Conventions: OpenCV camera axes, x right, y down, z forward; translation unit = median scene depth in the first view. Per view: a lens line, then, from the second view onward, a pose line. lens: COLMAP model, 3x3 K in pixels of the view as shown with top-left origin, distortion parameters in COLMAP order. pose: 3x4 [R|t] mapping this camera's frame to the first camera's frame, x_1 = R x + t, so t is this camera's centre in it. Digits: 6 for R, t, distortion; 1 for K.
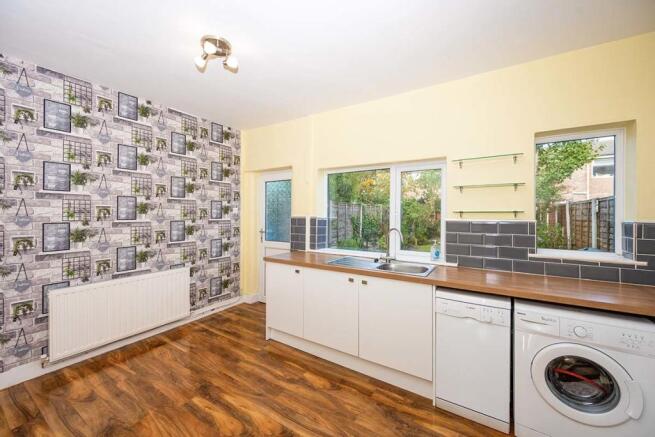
lens RADIAL K [[260.1, 0, 327.5], [0, 260.1, 212.0], [0, 0, 1]] dist [-0.000328, -0.000070]
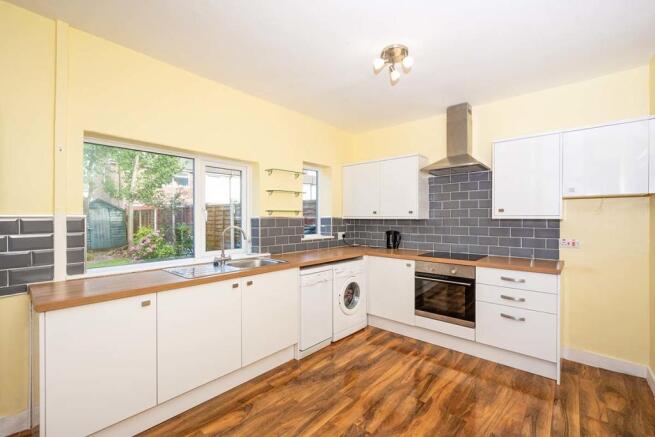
lens RADIAL K [[279.6, 0, 327.5], [0, 279.6, 218.5], [0, 0, 1]] dist [0.000490, 0.000108]
pose [[0.158272, -0.006919, 0.987371, -0.847205], [-0.004484, 0.999960, 0.007726, 0.028123], [-0.987385, -0.005650, 0.158234, 0.585031]]
